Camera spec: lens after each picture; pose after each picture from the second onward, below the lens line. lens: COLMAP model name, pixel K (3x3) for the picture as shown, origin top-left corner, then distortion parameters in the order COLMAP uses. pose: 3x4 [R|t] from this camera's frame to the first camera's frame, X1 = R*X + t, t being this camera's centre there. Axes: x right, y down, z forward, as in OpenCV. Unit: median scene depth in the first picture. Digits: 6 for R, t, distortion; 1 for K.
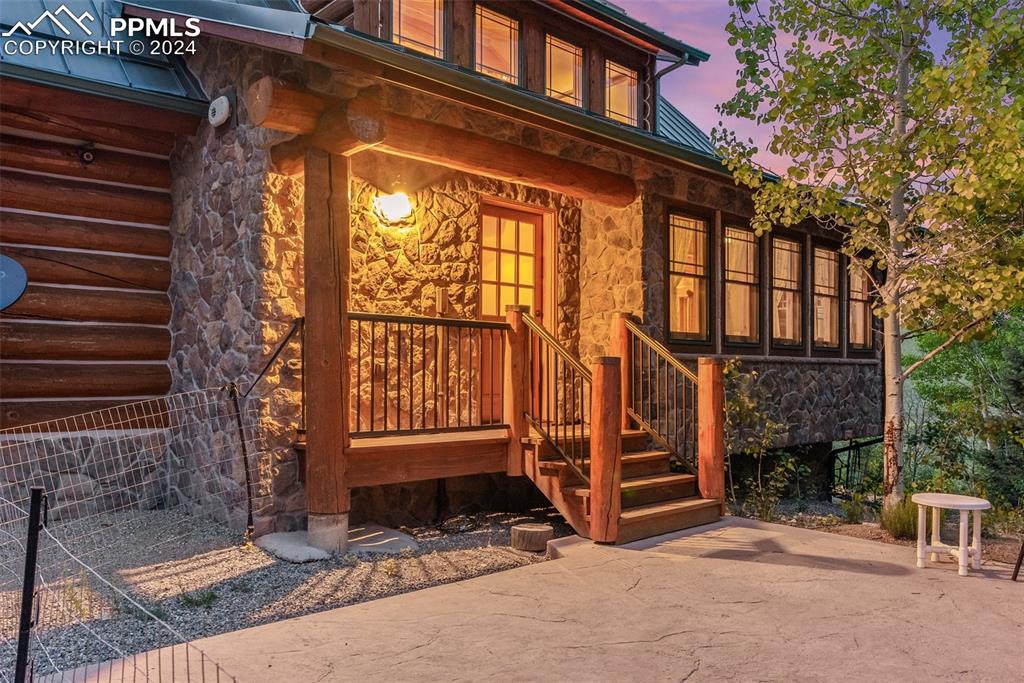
lens RADIAL K [[794.0, 0, 510.2], [0, 794.0, 367.6], [0, 0, 1]] dist [-0.002998, 0.000509]
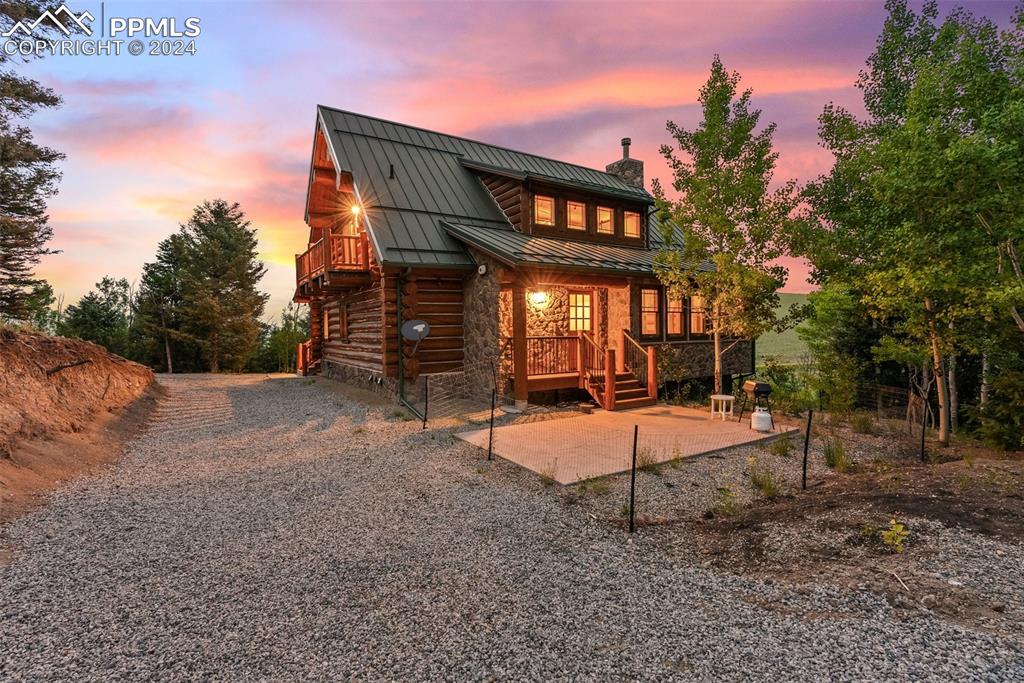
lens RADIAL K [[467.5, 0, 511.6], [0, 467.5, 338.8], [0, 0, 1]] dist [-0.003242, 0.000366]
pose [[0.983365, -0.012216, -0.181231, 0.066205], [0.016993, 0.999547, 0.024827, -0.091905], [0.180846, -0.027494, 0.983127, -0.721908]]
